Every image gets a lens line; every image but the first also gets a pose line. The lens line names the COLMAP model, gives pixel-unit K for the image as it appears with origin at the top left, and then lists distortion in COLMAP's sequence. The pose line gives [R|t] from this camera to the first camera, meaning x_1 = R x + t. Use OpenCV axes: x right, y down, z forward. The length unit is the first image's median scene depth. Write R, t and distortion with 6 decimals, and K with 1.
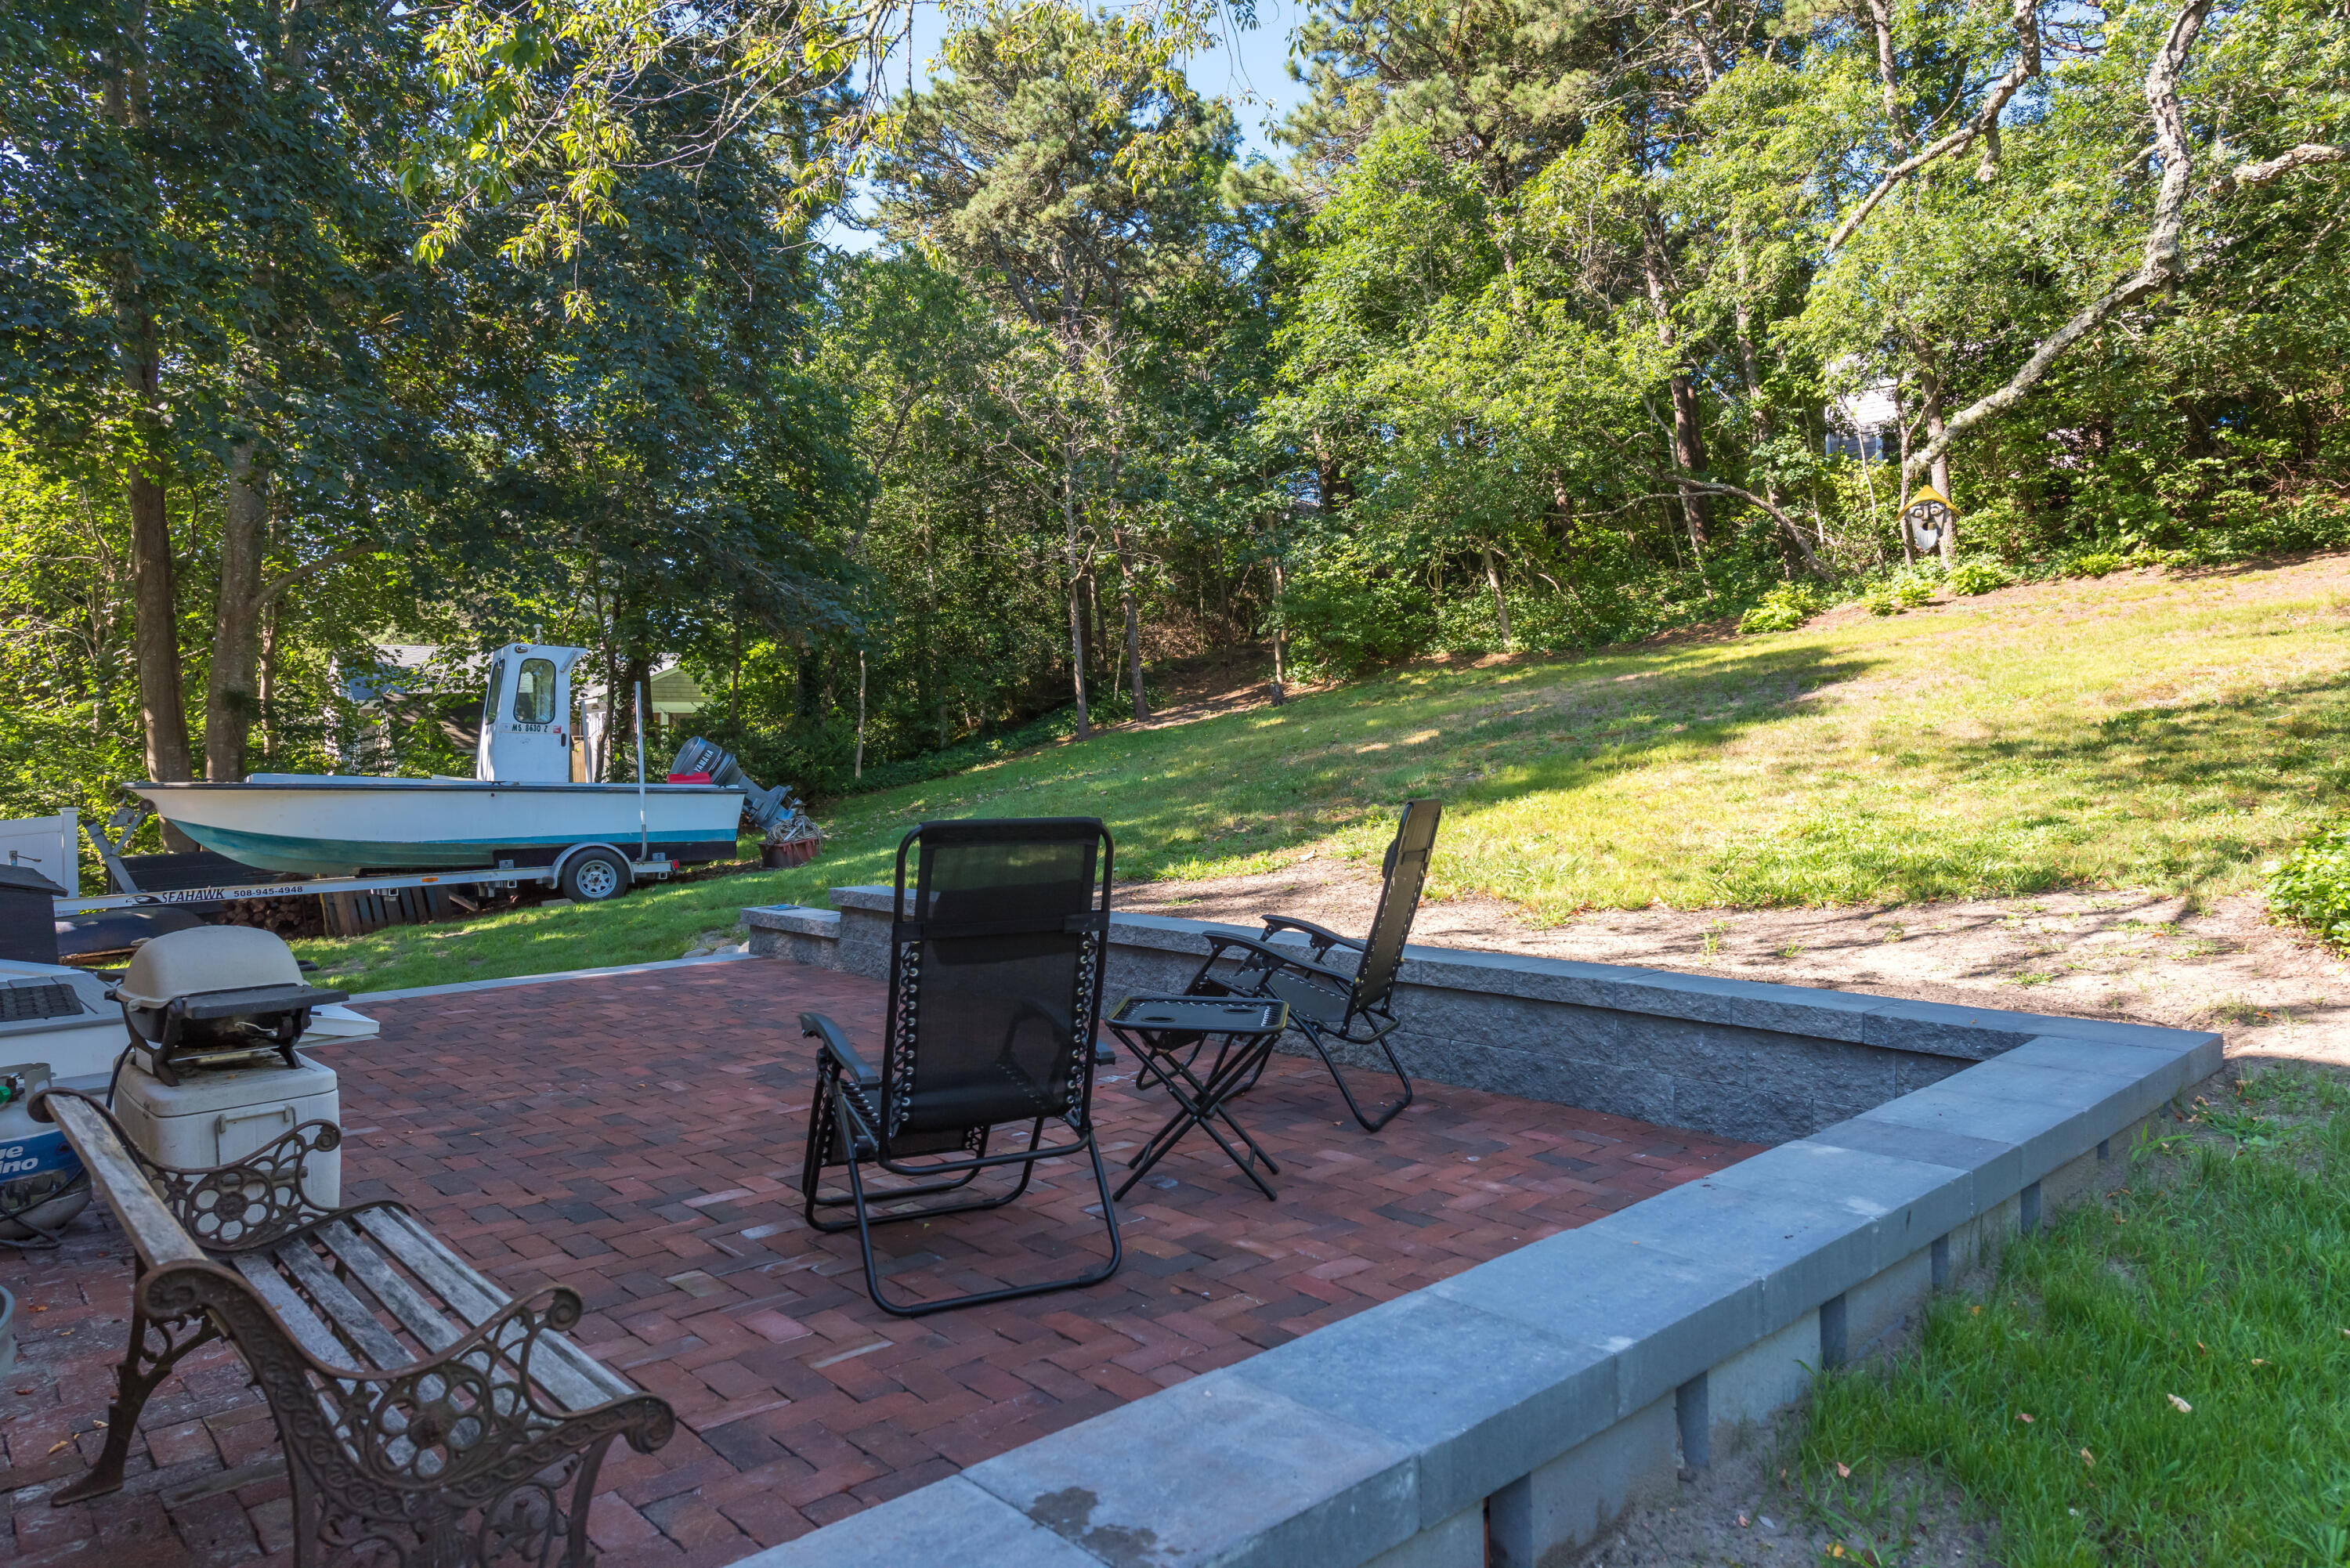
lens RADIAL K [[1543.1, 0, 1144.1], [0, 1543.1, 782.0], [0, 0, 1]] dist [0.022836, -0.005166]
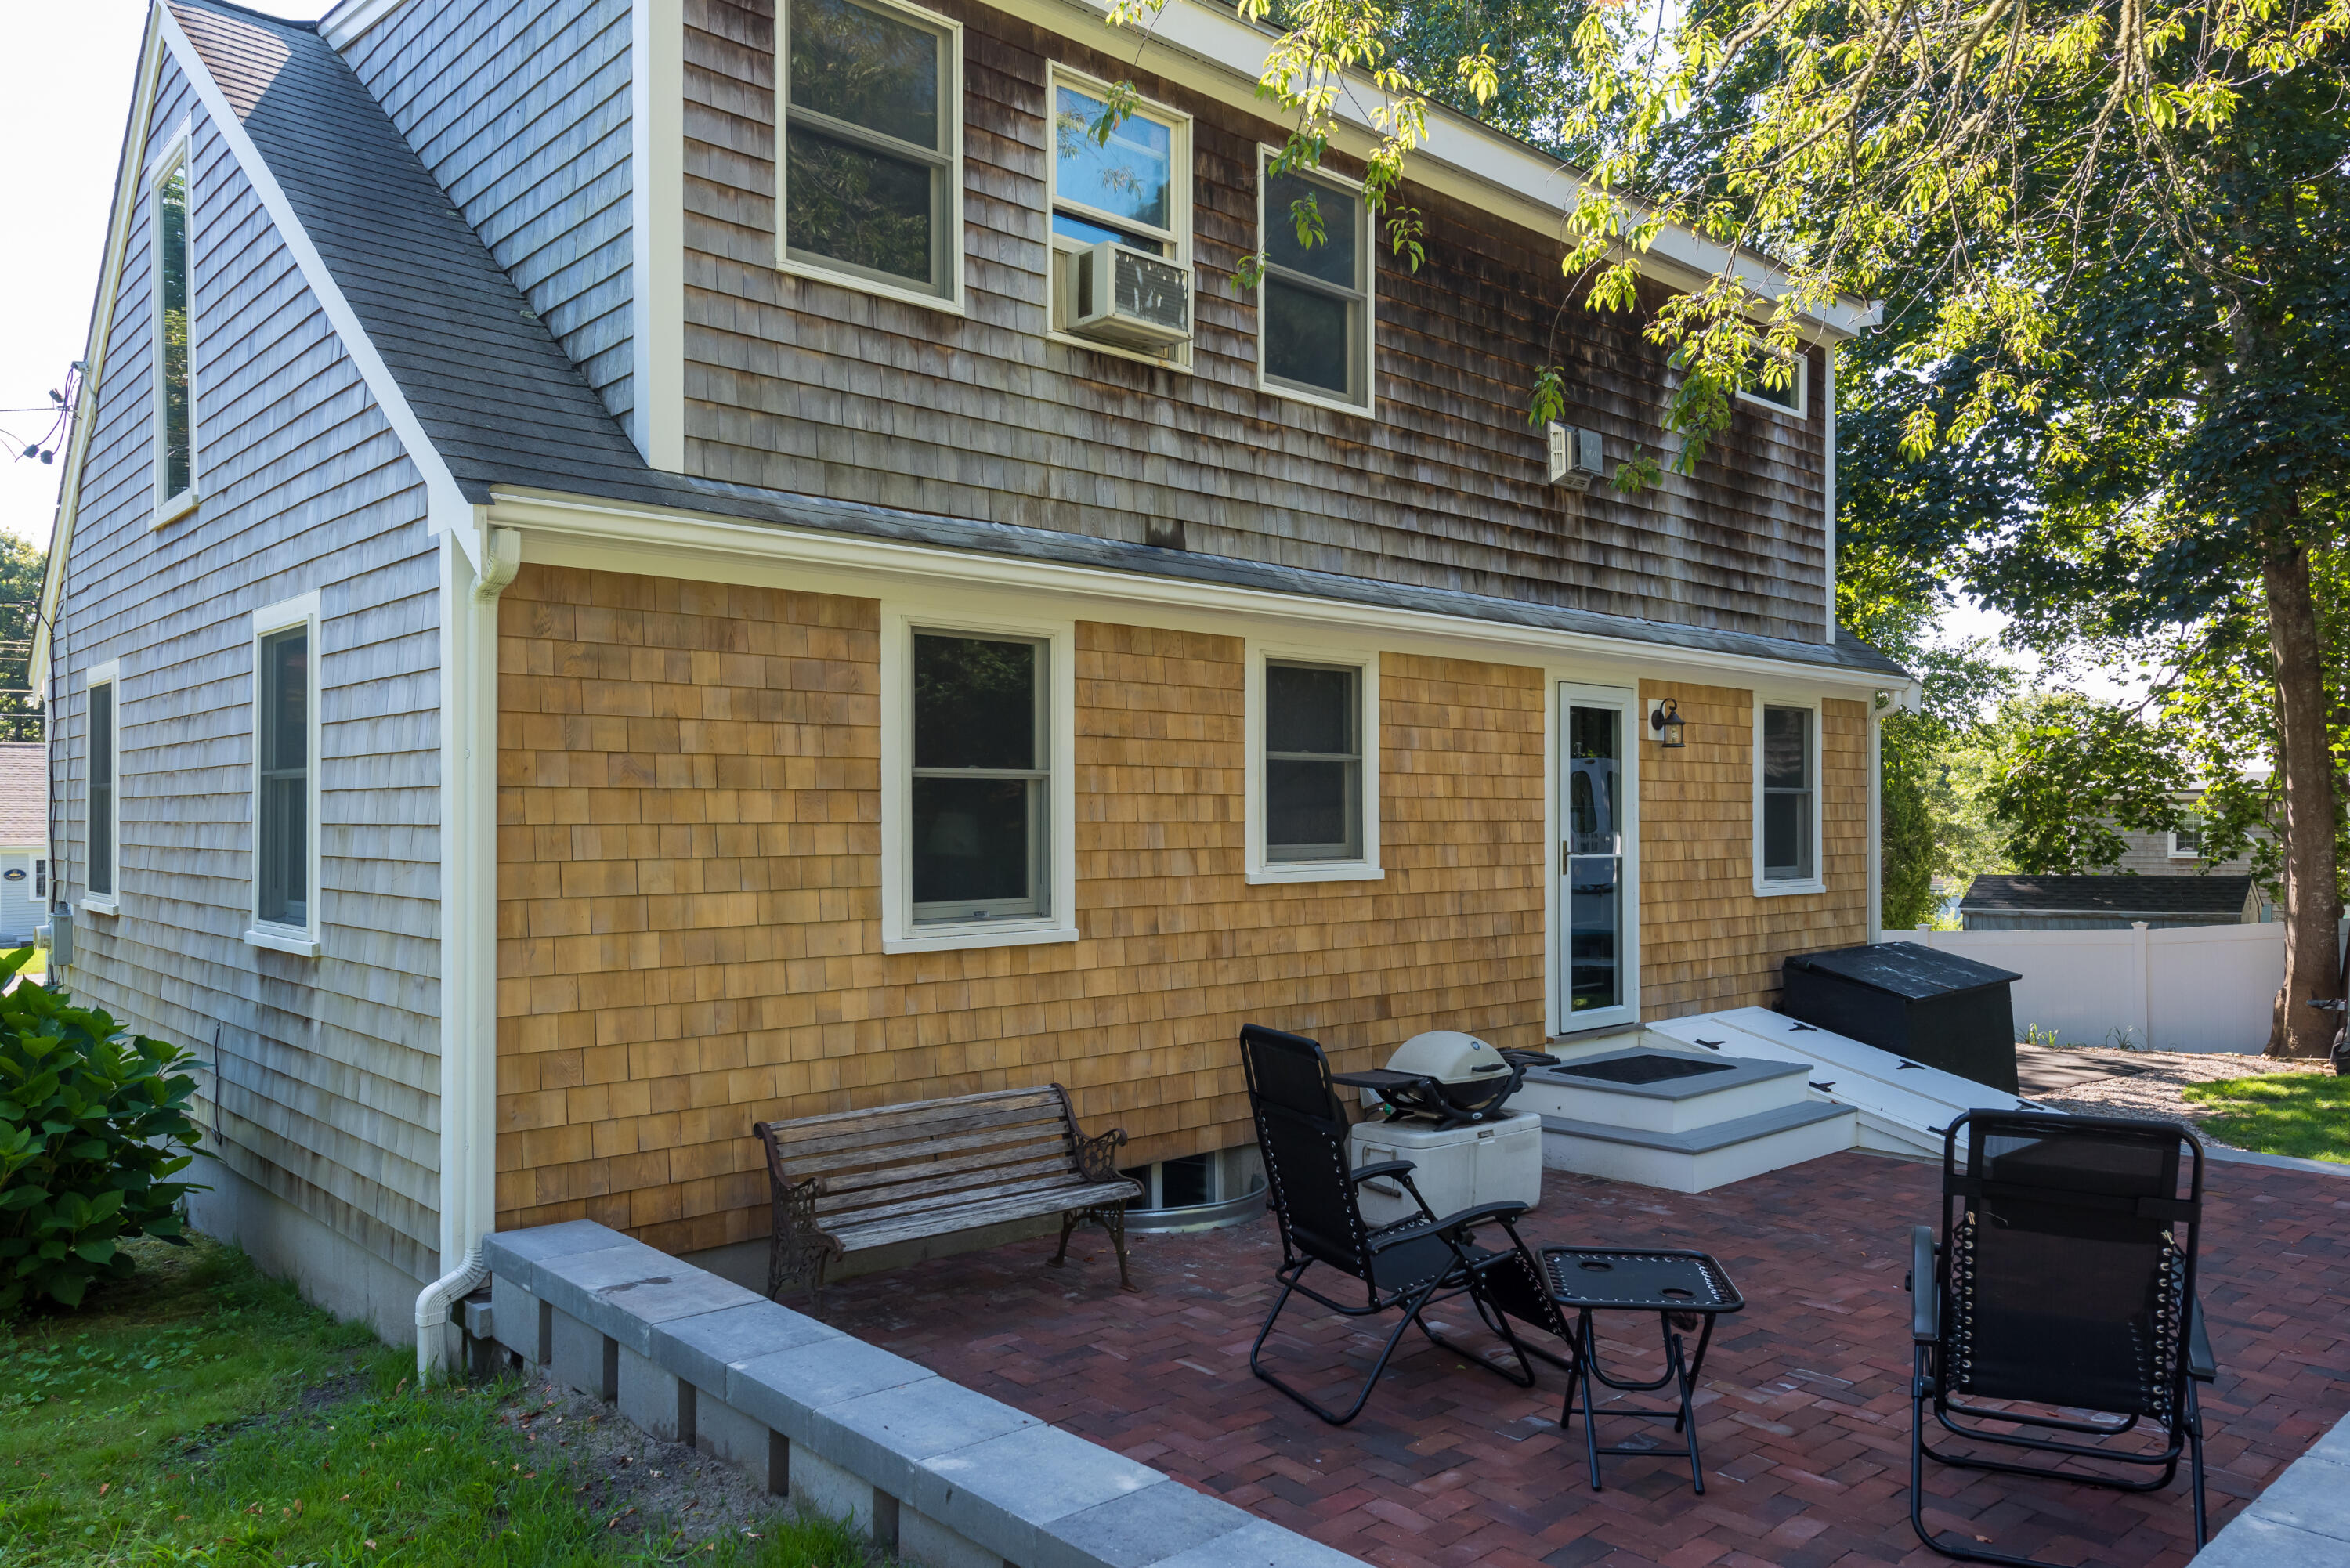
lens RADIAL K [[1543.1, 0, 1144.1], [0, 1543.1, 782.0], [0, 0, 1]] dist [0.022836, -0.005166]
pose [[0.000745, -0.014570, -0.999894, 1.408519], [-0.014612, 0.999787, -0.014579, -0.193320], [0.999893, 0.014621, 0.000532, 0.980624]]
